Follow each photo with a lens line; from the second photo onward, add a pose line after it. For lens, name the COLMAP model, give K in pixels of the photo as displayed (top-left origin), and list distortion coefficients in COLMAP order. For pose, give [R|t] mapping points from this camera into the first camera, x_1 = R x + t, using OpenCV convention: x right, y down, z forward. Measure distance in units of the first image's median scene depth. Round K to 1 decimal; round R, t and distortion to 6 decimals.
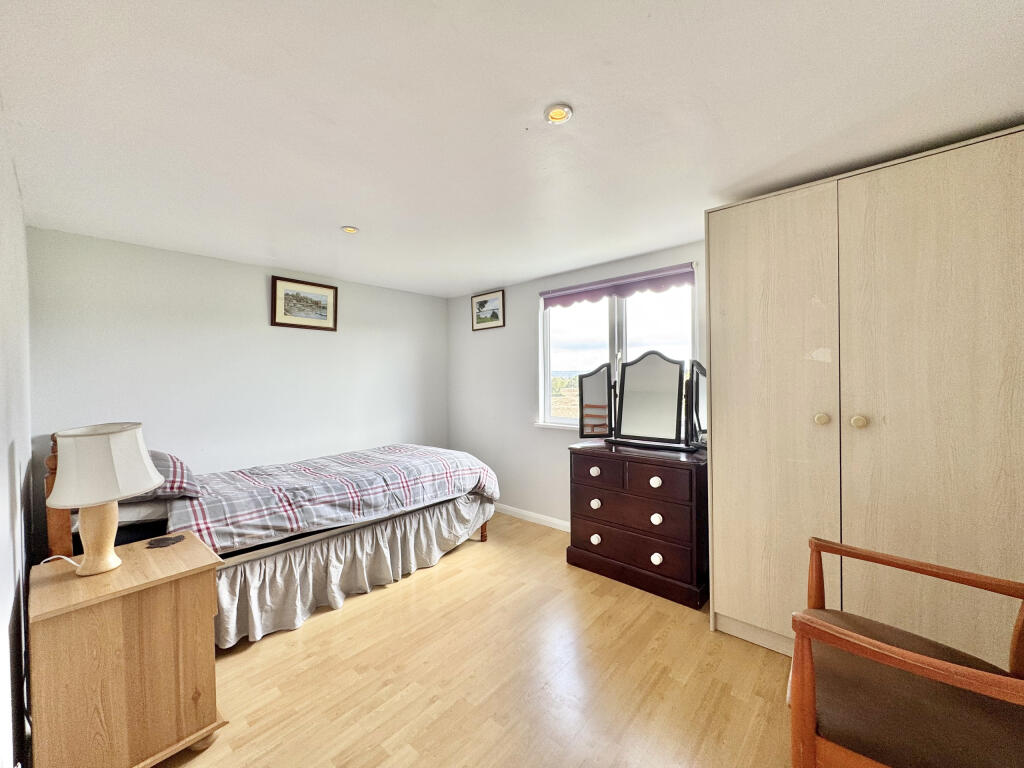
lens RADIAL K [[408.7, 0, 510.5], [0, 408.7, 383.6], [0, 0, 1]] dist [-0.000643, -0.000076]
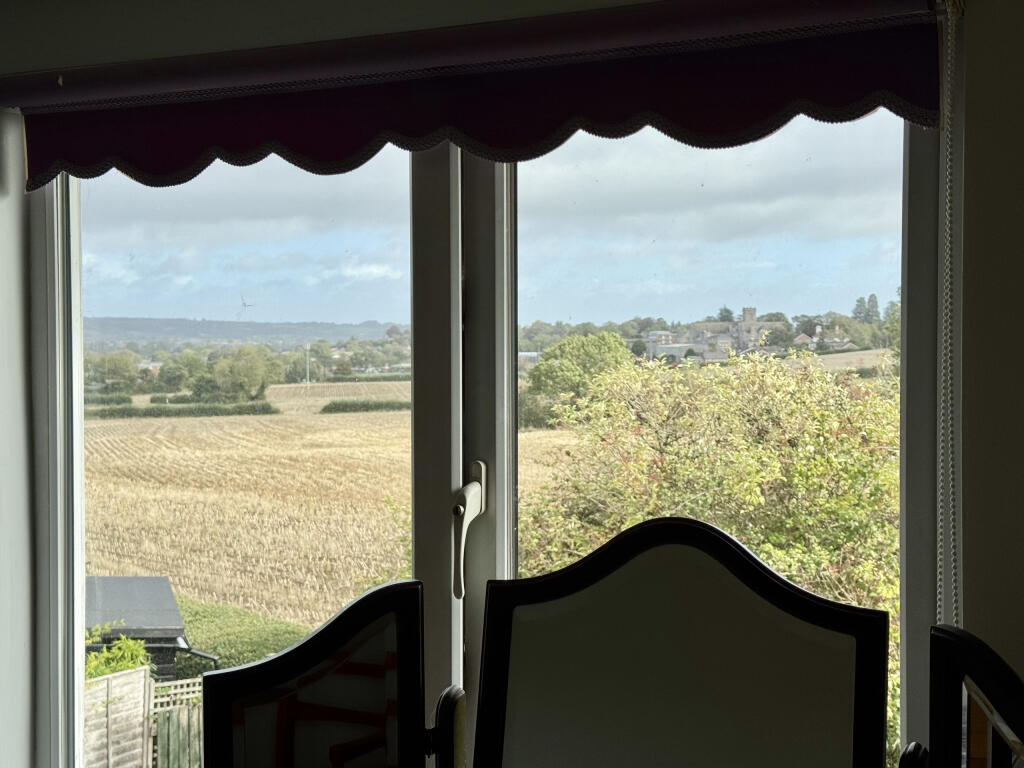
lens RADIAL K [[1426.4, 0, 512.3], [0, 1426.4, 383.4], [0, 0, 1]] dist [0.041184, 0.000000]
pose [[0.957584, 0.004259, 0.288124, 0.115131], [-0.007421, 0.999924, 0.009884, -0.124190], [-0.288060, -0.011603, 0.957542, 0.445247]]
